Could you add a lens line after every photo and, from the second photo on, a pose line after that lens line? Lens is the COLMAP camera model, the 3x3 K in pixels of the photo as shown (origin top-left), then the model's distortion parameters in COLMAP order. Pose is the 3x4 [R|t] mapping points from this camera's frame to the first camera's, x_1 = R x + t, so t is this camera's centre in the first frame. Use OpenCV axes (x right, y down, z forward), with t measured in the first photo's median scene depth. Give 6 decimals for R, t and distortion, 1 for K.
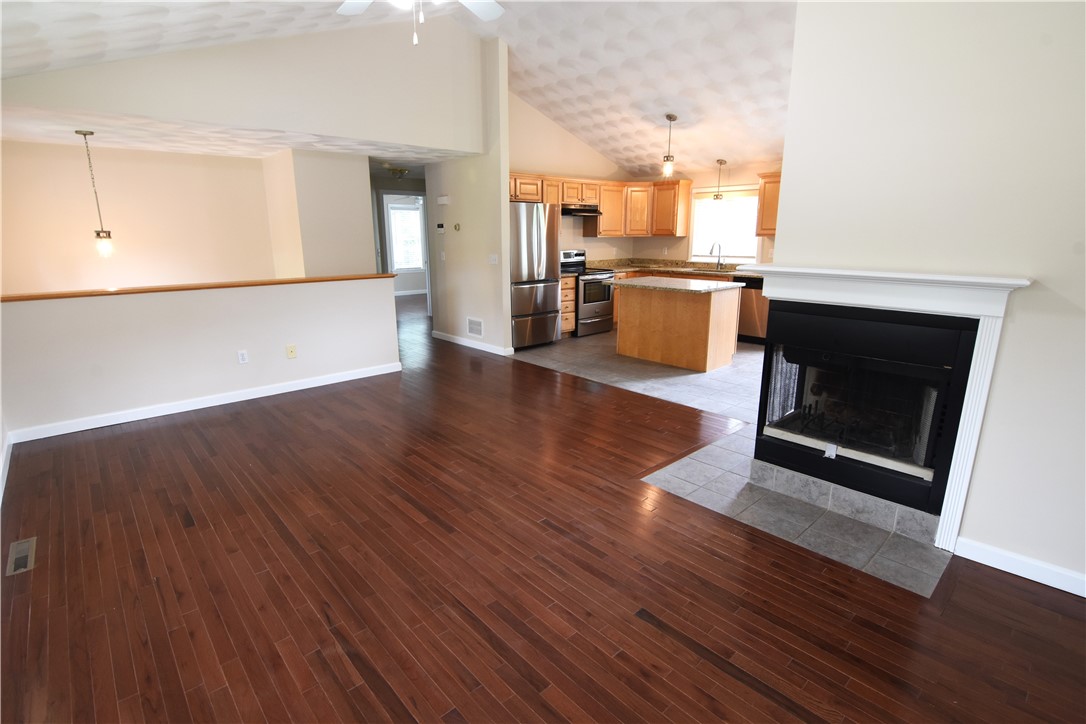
lens RADIAL K [[523.0, 0, 531.4], [0, 523.0, 359.0], [0, 0, 1]] dist [-0.015622, -0.002090]
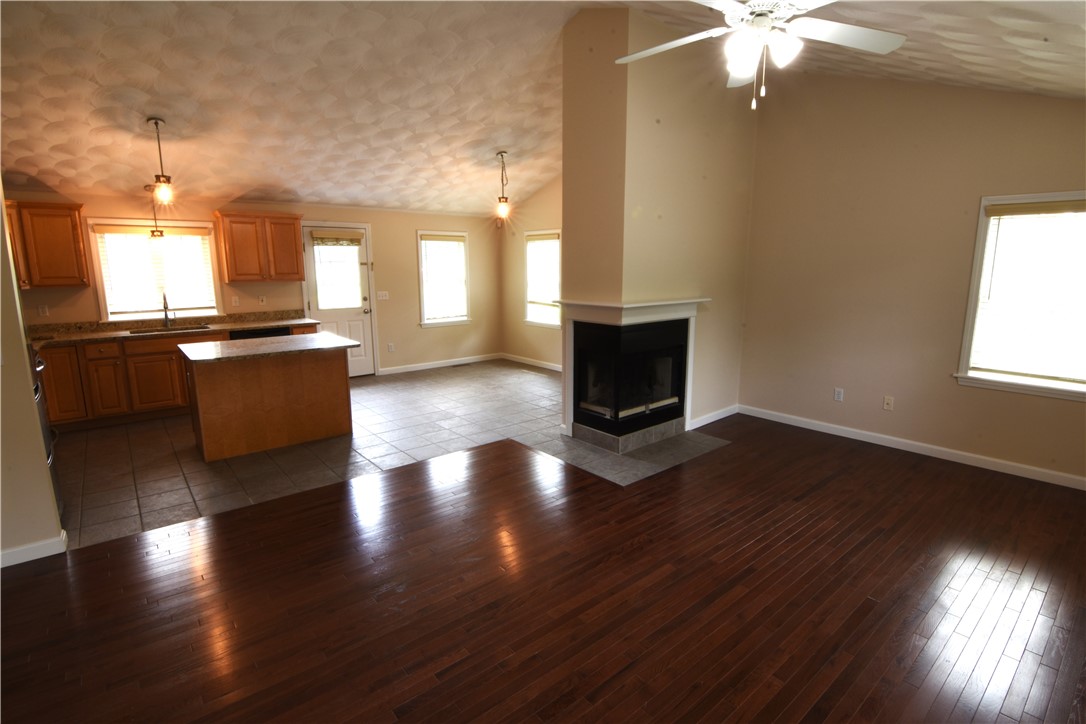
lens RADIAL K [[531.0, 0, 543.0], [0, 531.0, 362.0], [0, 0, 1]] dist [-0.017602, -0.000437]
pose [[0.027676, -0.180111, 0.983257, -1.064209], [0.238914, 0.956318, 0.168451, -0.329748], [-0.970646, 0.230252, 0.069498, 1.157401]]
